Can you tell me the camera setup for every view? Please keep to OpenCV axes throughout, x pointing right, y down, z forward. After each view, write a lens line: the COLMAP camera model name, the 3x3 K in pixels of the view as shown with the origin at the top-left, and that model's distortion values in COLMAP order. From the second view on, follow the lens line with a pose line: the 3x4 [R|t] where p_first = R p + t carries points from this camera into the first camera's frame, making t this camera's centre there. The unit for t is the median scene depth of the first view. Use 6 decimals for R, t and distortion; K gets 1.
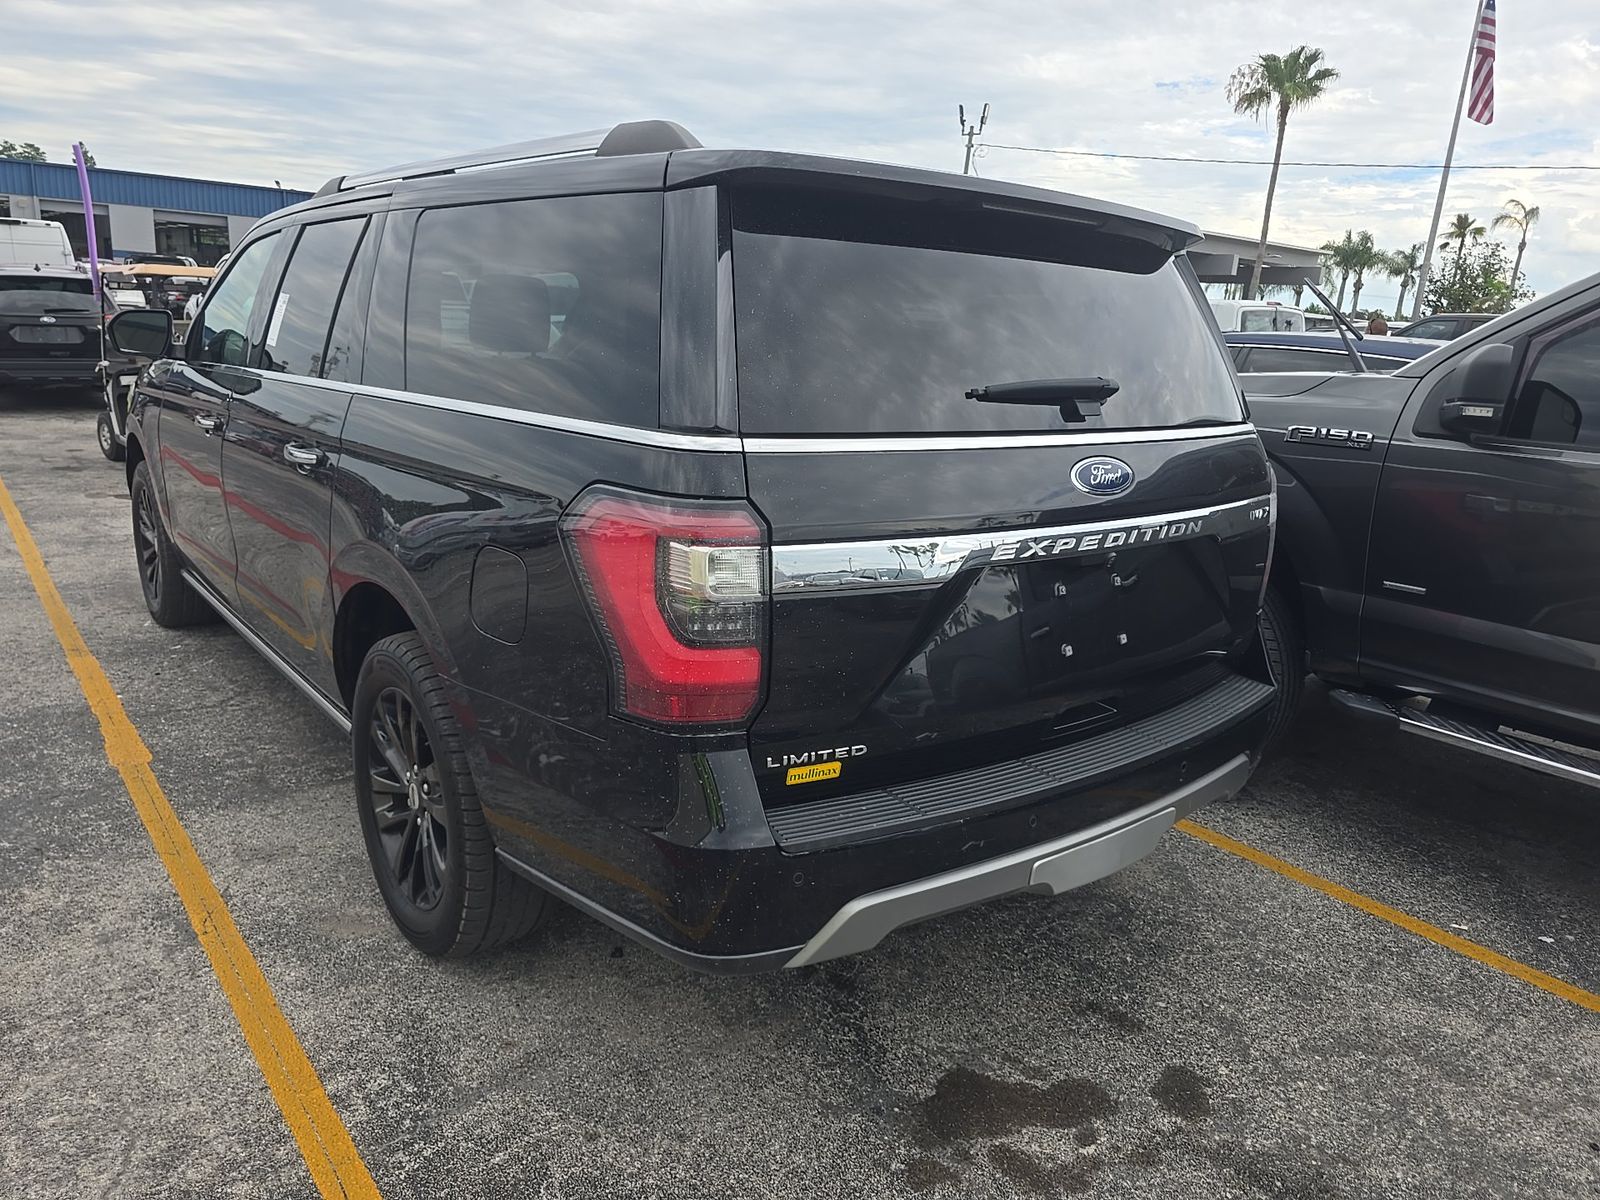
lens RADIAL K [[1097.7, 0, 791.5], [0, 1097.7, 604.0], [0, 0, 1]] dist [0.041935, -0.044202]
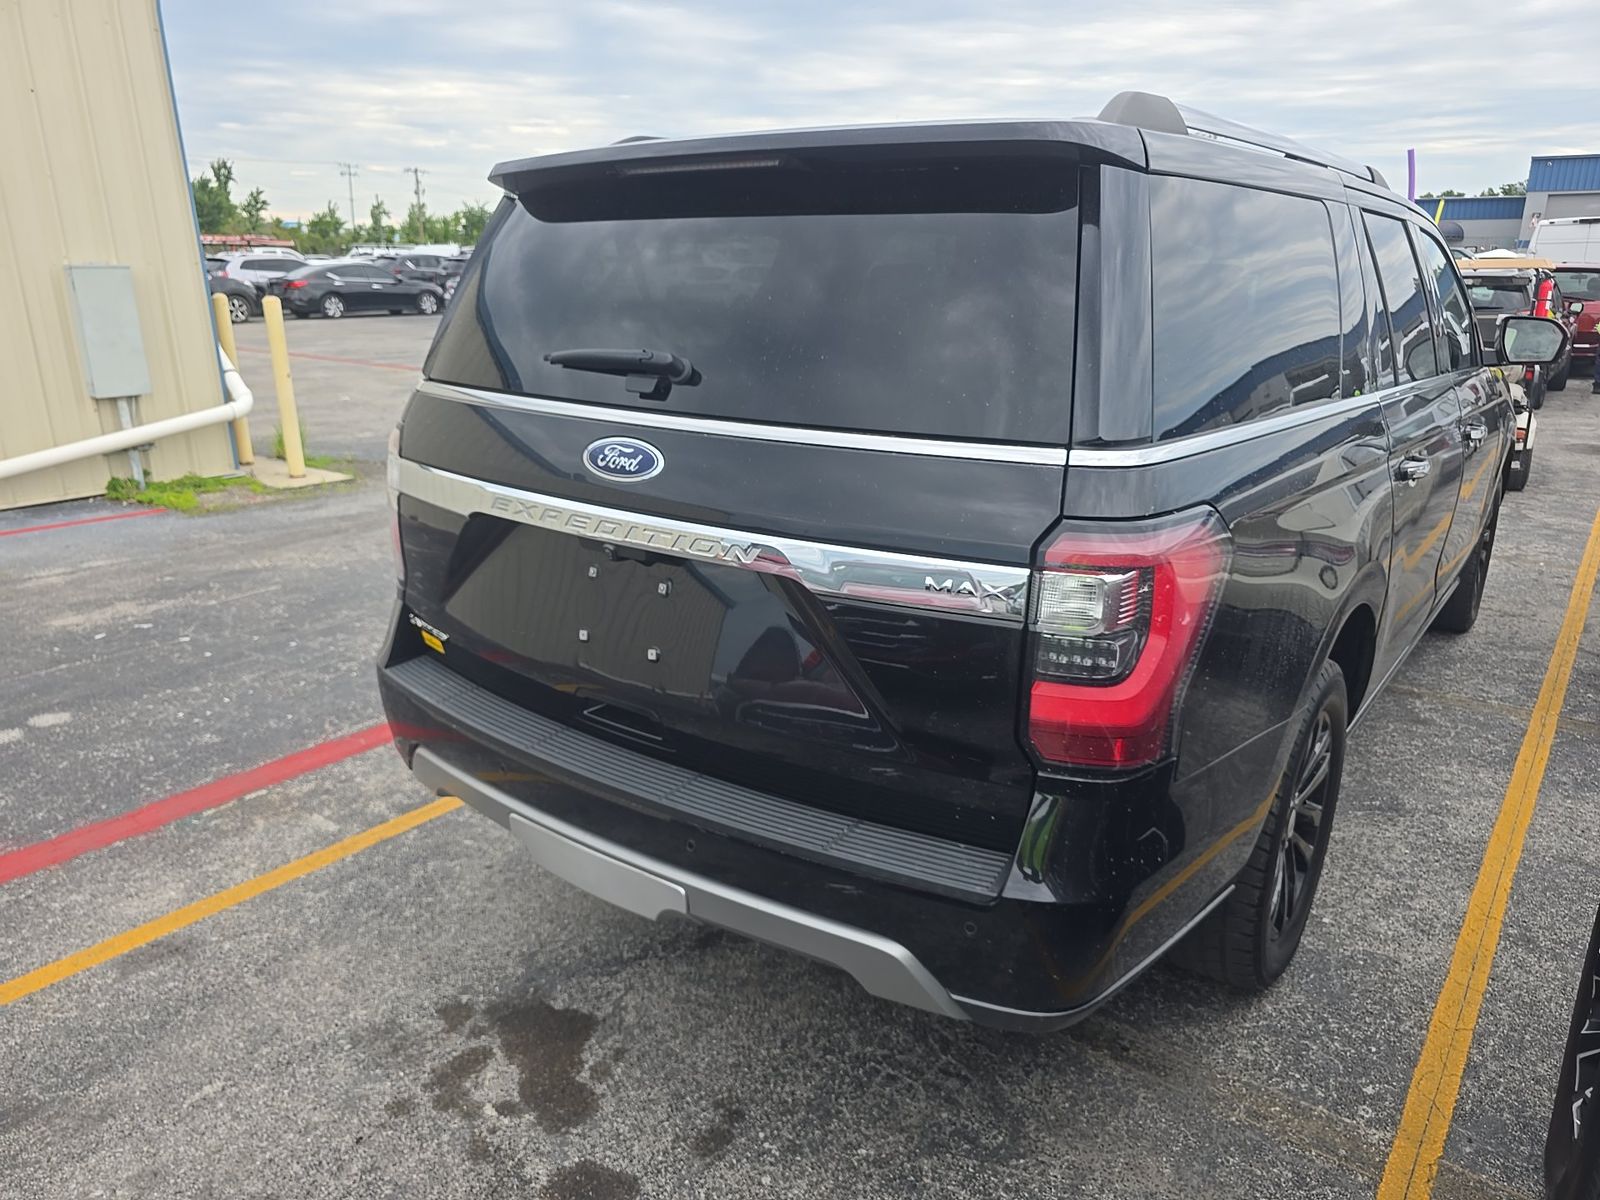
lens RADIAL K [[1097.7, 0, 791.5], [0, 1097.7, 604.0], [0, 0, 1]] dist [0.041935, -0.044202]
pose [[0.243943, 0.234496, -0.941012, 1.088897], [-0.233959, 0.955896, 0.177555, -0.178826], [0.941146, 0.176845, 0.288046, 0.818381]]
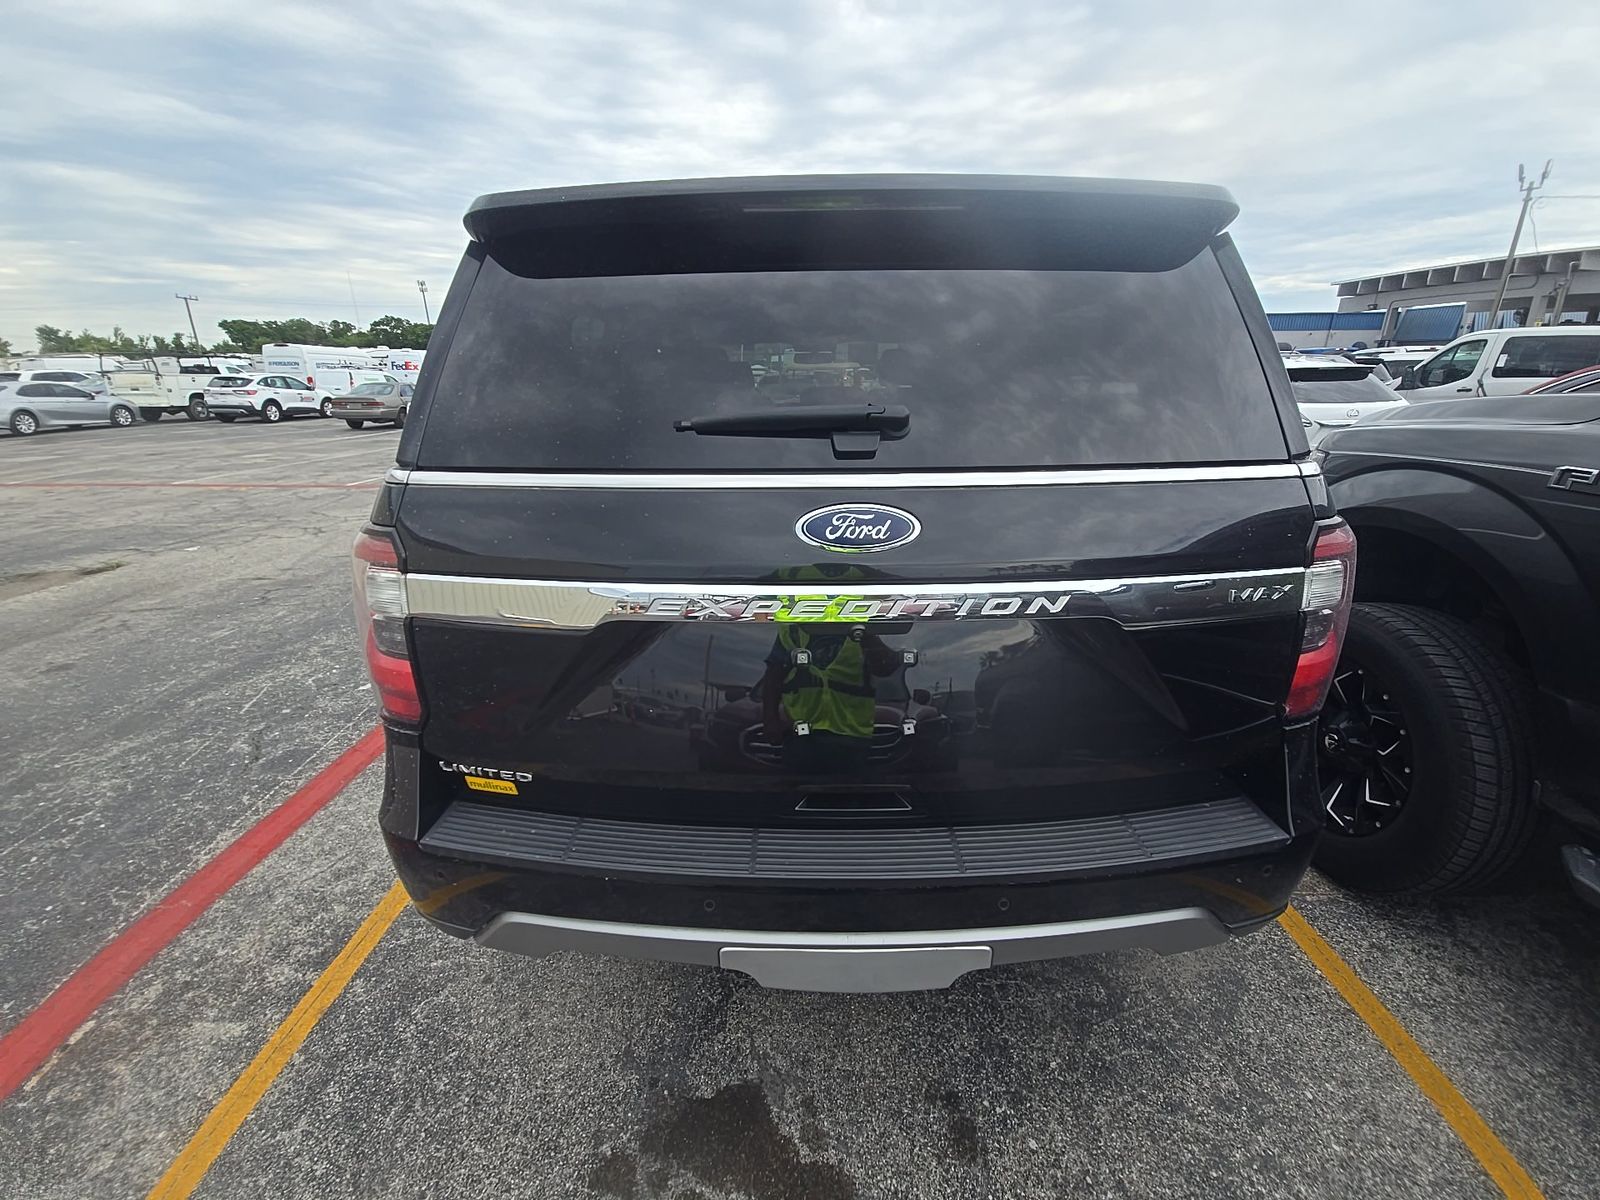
lens RADIAL K [[645.2, 0, 793.5], [0, 645.2, 598.5], [0, 0, 1]] dist [0.019449, -0.011886]
pose [[0.776396, 0.142769, -0.613862, 0.496123], [-0.107497, 0.989730, 0.094227, -0.096309], [0.621010, -0.007169, 0.783770, 0.554000]]
